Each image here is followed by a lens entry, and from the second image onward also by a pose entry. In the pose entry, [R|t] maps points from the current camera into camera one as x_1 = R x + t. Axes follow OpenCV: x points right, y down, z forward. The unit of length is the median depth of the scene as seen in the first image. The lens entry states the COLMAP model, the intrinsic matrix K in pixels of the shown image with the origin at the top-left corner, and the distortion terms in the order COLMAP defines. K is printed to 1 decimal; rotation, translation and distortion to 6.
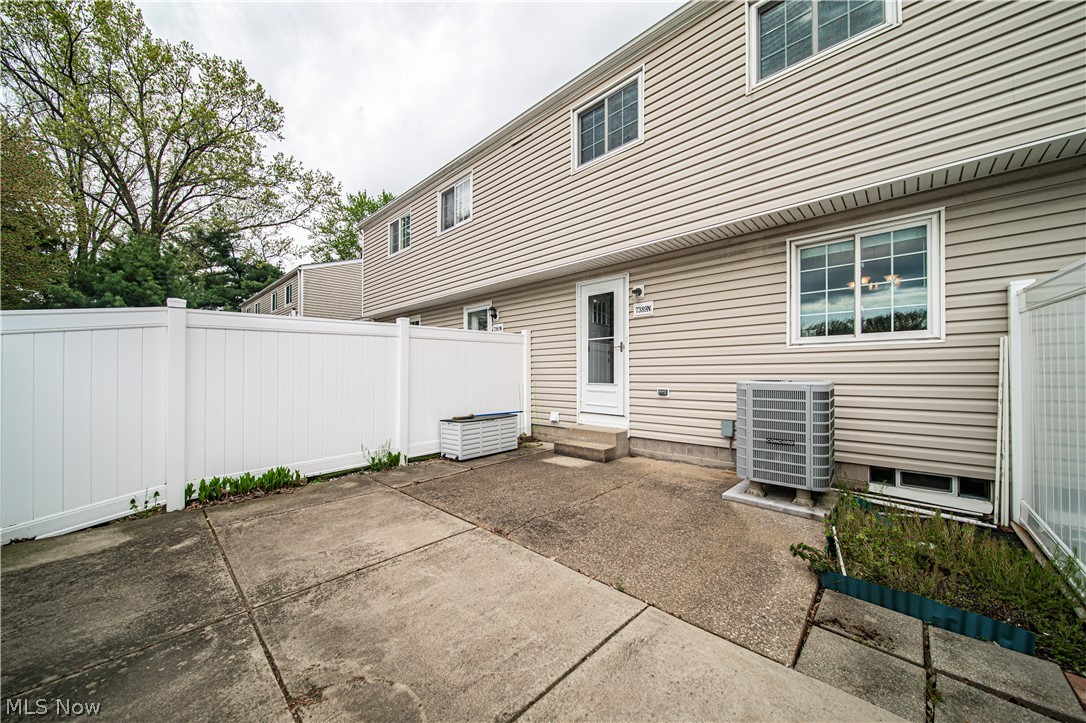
lens RADIAL K [[391.9, 0, 532.4], [0, 391.9, 371.6], [0, 0, 1]] dist [-0.000962, -0.000558]
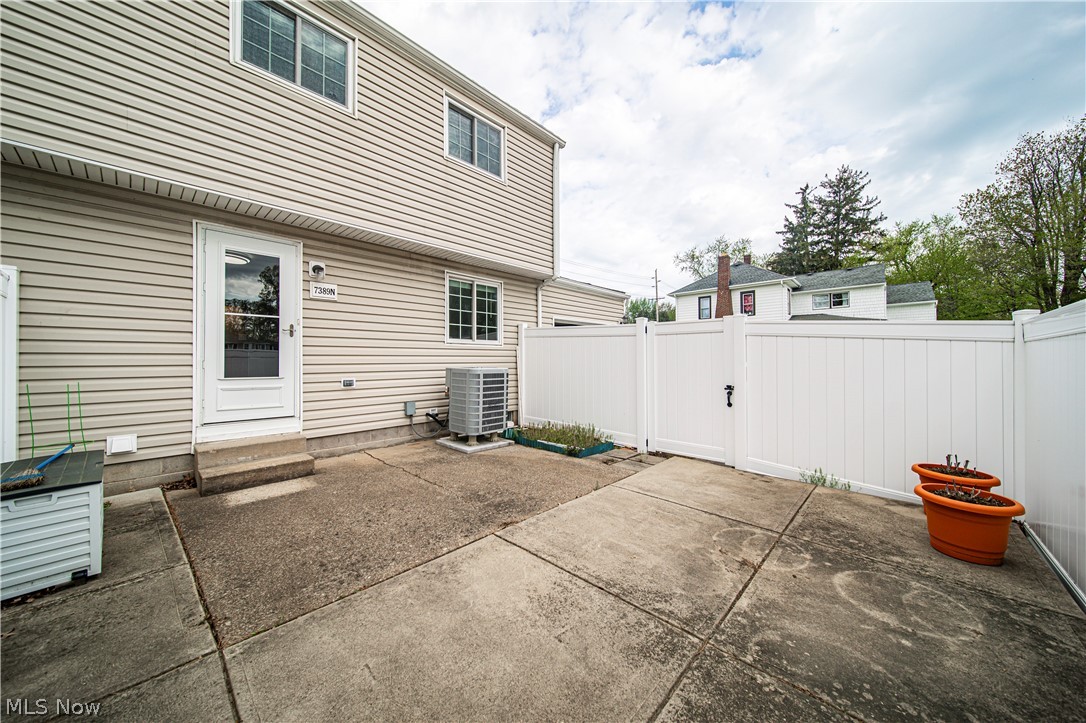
lens RADIAL K [[380.4, 0, 546.3], [0, 380.4, 358.3], [0, 0, 1]] dist [-0.000138, -0.000181]
pose [[-0.032660, 0.010026, 0.999416, -1.007348], [-0.000838, 0.999949, -0.010059, 0.001885], [-0.999466, -0.001166, -0.032650, 0.896253]]
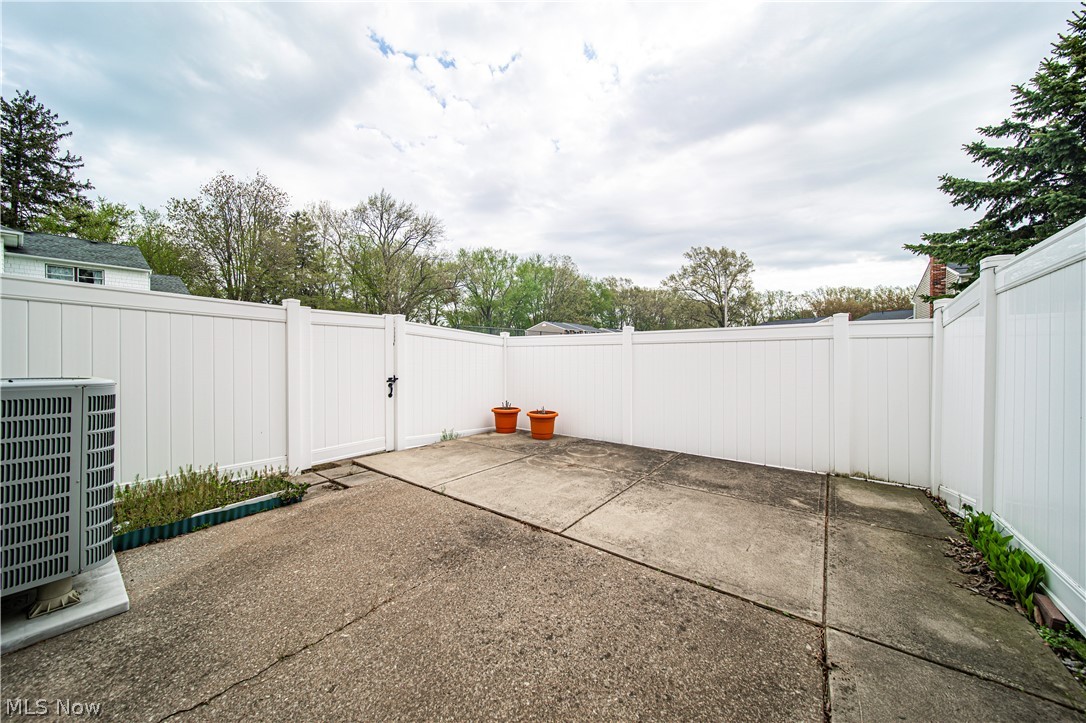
lens RADIAL K [[376.0, 0, 543.3], [0, 376.0, 356.4], [0, 0, 1]] dist [0.000774, -0.000048]
pose [[-0.990069, 0.004641, -0.140509, 0.018786], [0.003521, 0.999960, 0.008221, -0.011275], [0.140541, 0.007645, -0.990045, 1.815843]]
